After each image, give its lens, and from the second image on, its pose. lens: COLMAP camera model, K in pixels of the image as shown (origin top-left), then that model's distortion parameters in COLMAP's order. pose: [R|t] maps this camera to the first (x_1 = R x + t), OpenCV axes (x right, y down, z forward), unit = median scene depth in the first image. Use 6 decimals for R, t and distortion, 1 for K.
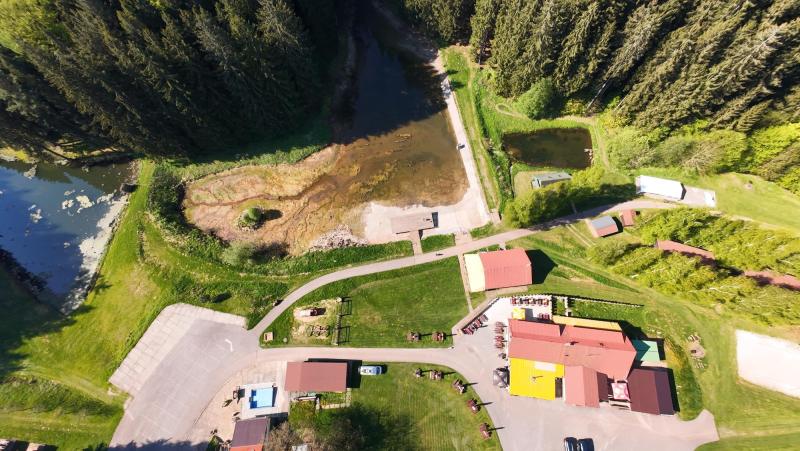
lens RADIAL K [[314.0, 0, 400.0], [0, 314.0, 225.5], [0, 0, 1]] dist [0.001322, 0.000417]
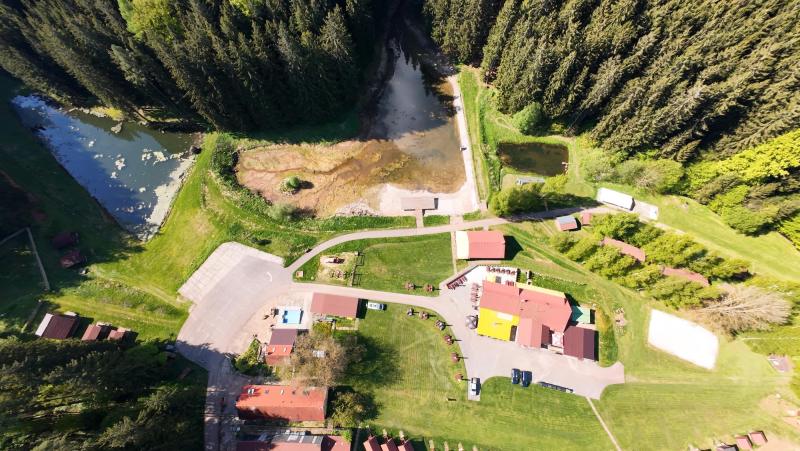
lens RADIAL K [[314.0, 0, 400.0], [0, 314.0, 225.5], [0, 0, 1]] dist [0.001322, 0.000417]
pose [[0.993107, 0.117081, 0.005554, -0.031816], [-0.117091, 0.993120, 0.001560, 0.092690], [-0.005333, -0.002200, 0.999983, -0.284499]]
